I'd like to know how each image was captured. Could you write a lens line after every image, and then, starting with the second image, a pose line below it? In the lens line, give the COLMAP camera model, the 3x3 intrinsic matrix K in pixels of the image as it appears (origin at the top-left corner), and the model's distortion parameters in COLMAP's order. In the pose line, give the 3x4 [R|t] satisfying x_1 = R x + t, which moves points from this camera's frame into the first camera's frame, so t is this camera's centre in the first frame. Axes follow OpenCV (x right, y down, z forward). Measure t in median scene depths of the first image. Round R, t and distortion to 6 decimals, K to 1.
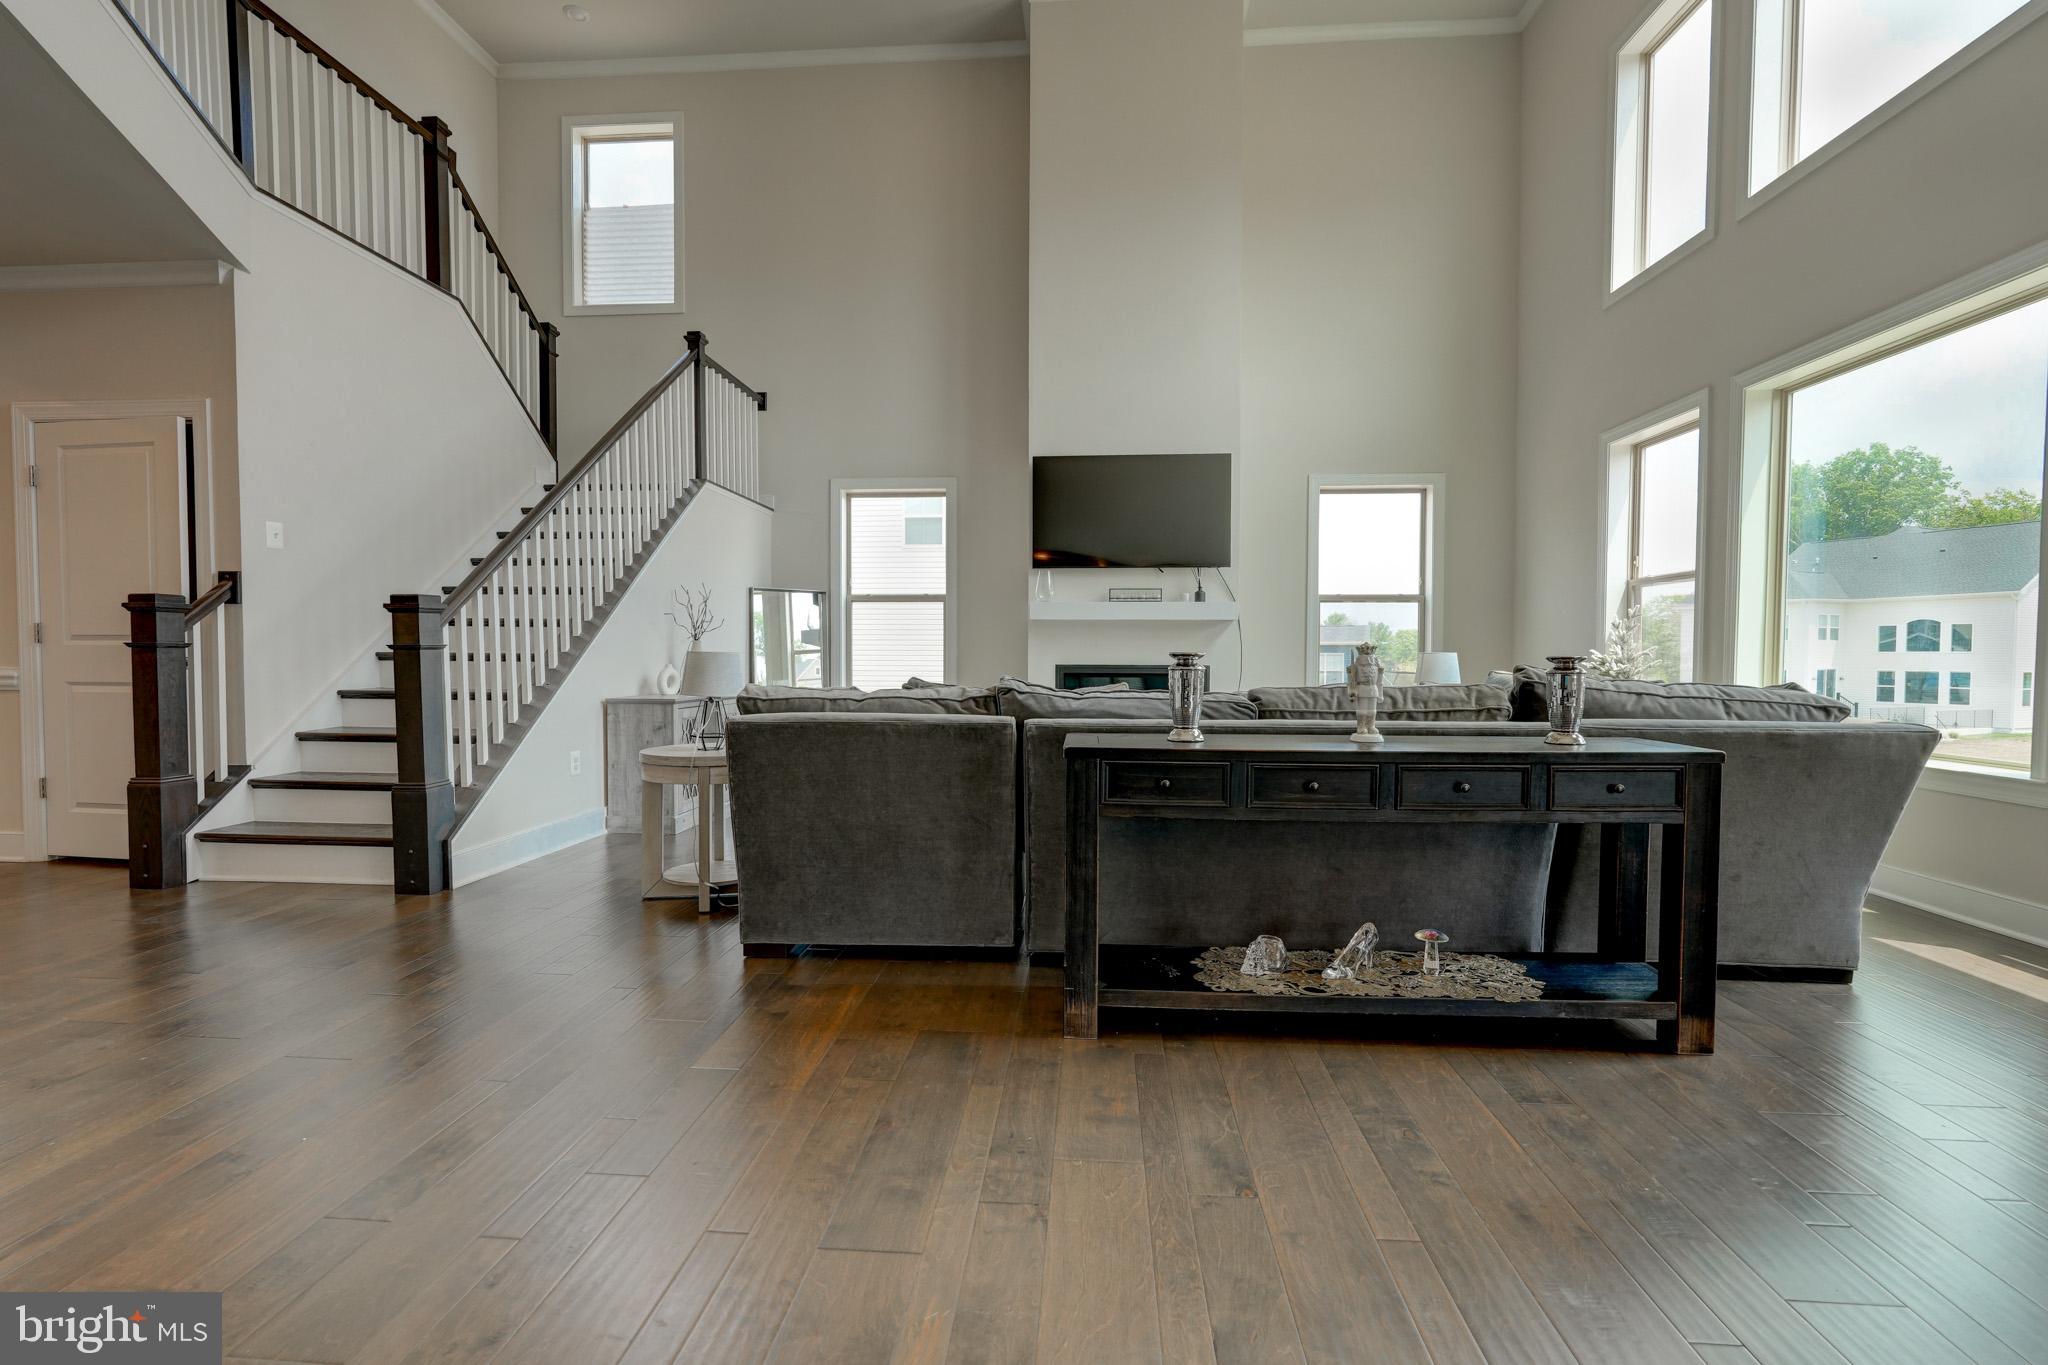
lens RADIAL K [[916.1, 0, 1024.0], [0, 916.1, 682.5], [0, 0, 1]] dist [-0.014779, 0.006815]
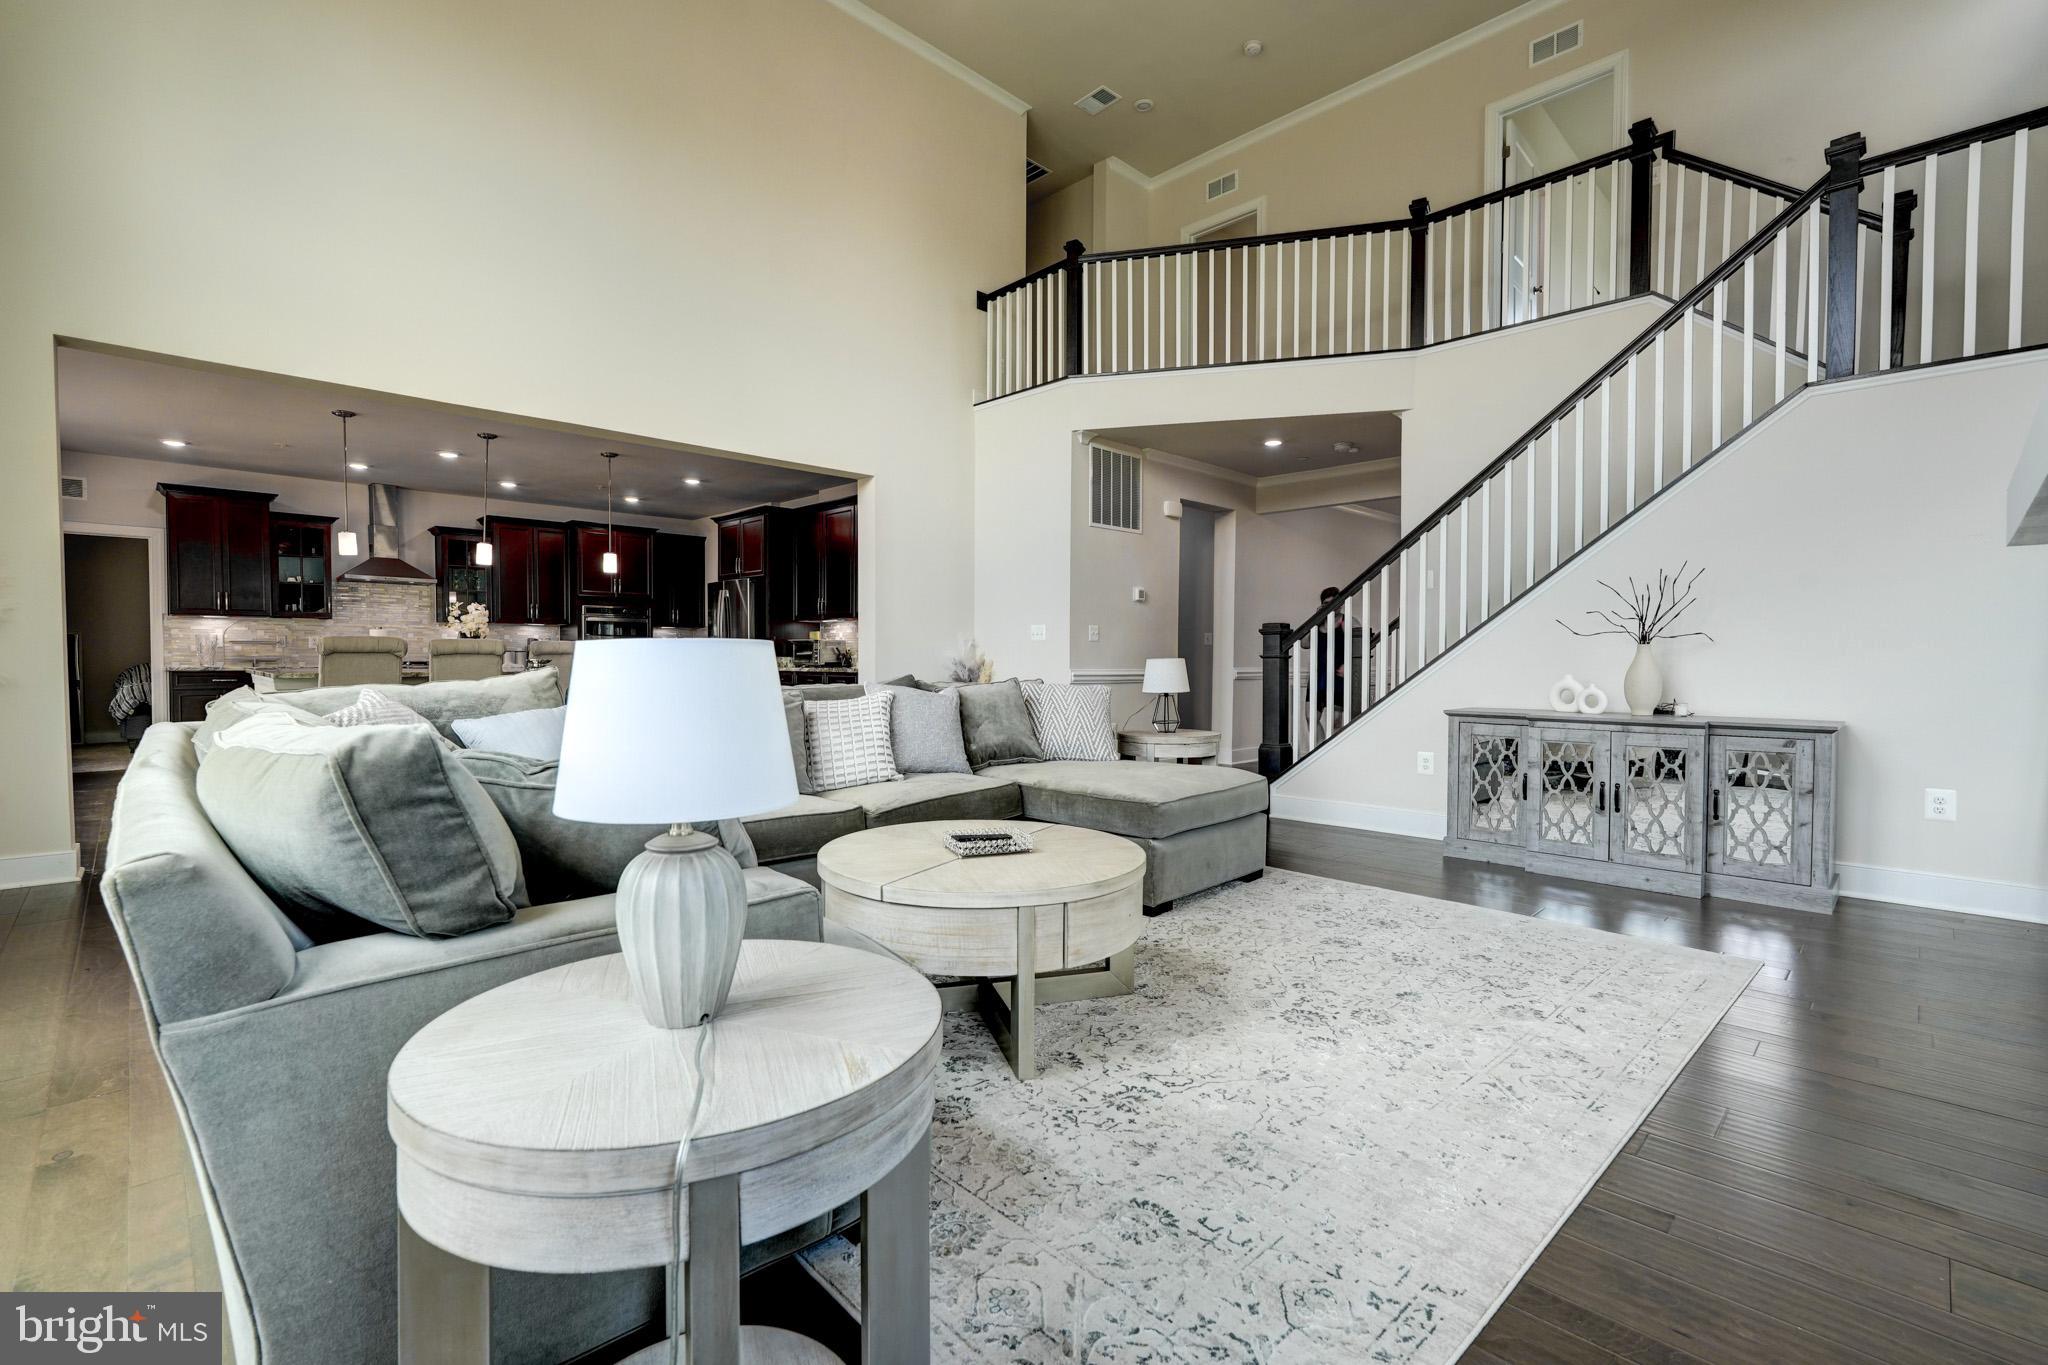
lens RADIAL K [[903.0, 0, 1026.9], [0, 903.0, 681.0], [0, 0, 1]] dist [-0.018249, 0.013017]
pose [[-0.649648, 0.016613, -0.760054, 0.462396], [-0.026315, 0.998671, 0.044320, -0.032066], [0.759780, 0.048793, -0.648347, 0.989760]]
